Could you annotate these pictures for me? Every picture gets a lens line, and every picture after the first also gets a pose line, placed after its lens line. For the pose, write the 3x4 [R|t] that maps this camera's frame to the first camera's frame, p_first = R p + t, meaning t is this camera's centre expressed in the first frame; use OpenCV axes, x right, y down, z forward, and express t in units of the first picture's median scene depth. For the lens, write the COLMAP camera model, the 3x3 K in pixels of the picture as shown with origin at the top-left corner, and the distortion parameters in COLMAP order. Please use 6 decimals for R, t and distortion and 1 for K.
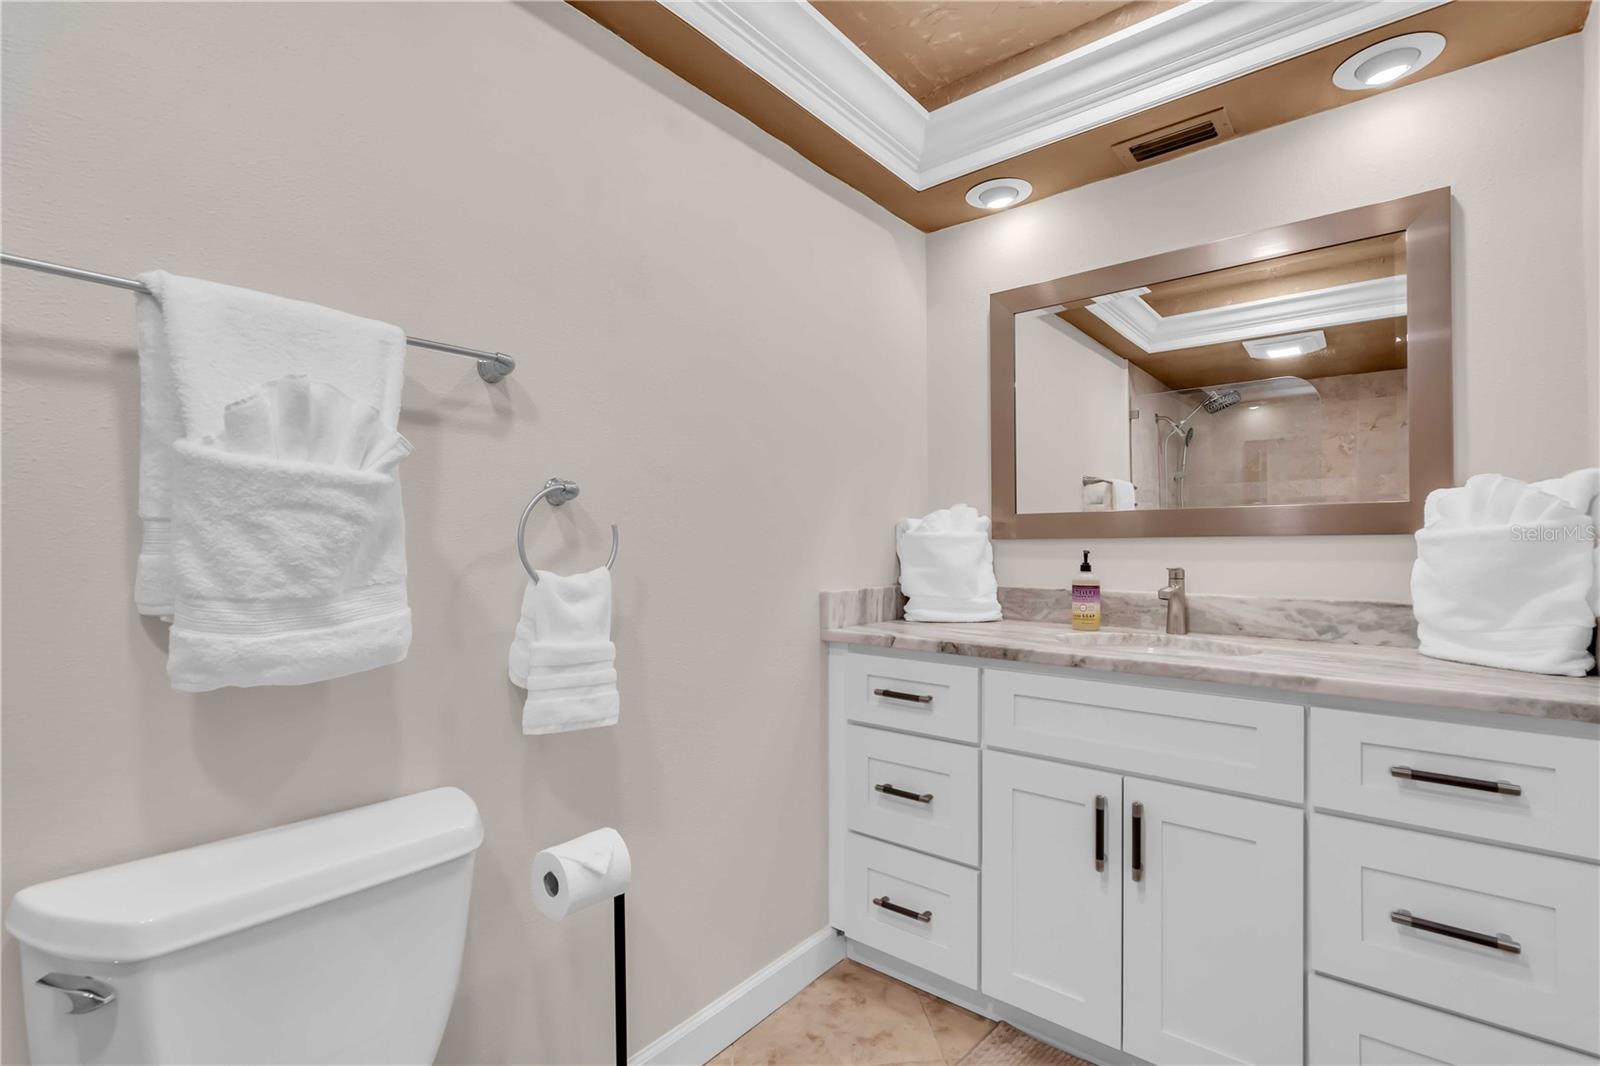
lens RADIAL K [[731.0, 0, 801.4], [0, 731.0, 531.5], [0, 0, 1]] dist [0.000131, -0.000011]
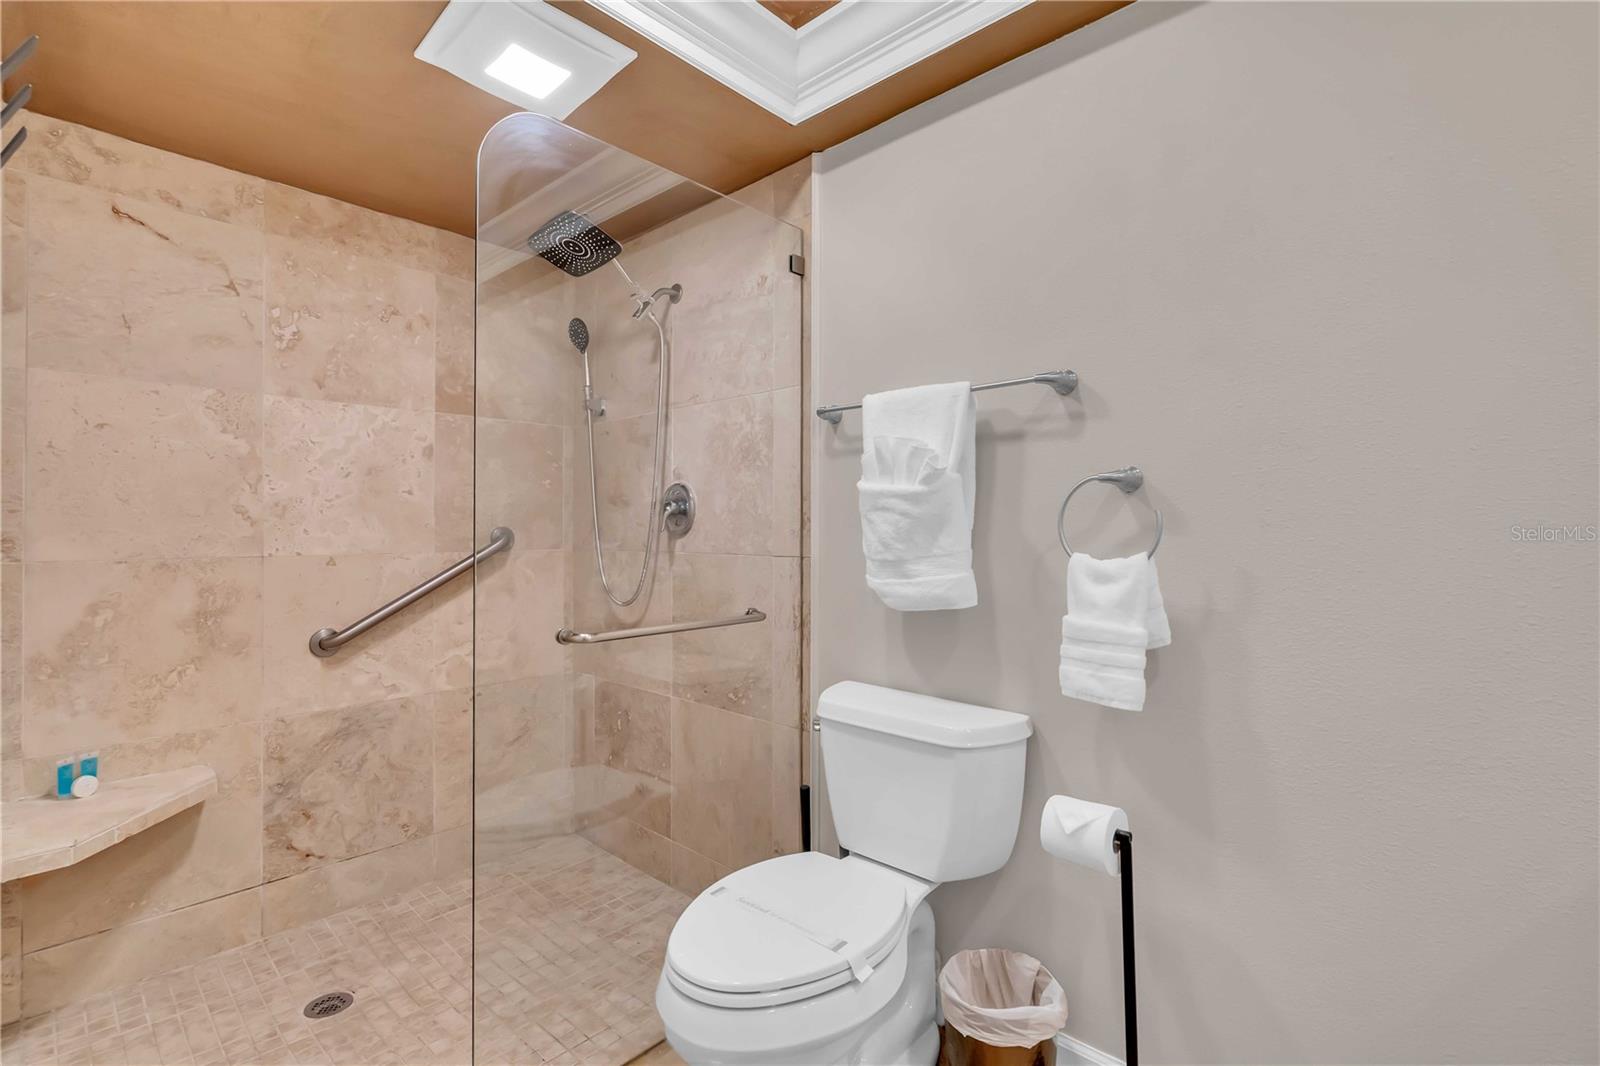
lens RADIAL K [[731.0, 0, 798.8], [0, 731.0, 530.2], [0, 0, 1]] dist [0.000131, -0.000011]
pose [[-0.040516, 0.004267, -0.999170, 0.988374], [0.020234, 0.999789, 0.003449, 0.005835], [0.998974, -0.020078, -0.040594, 0.768256]]
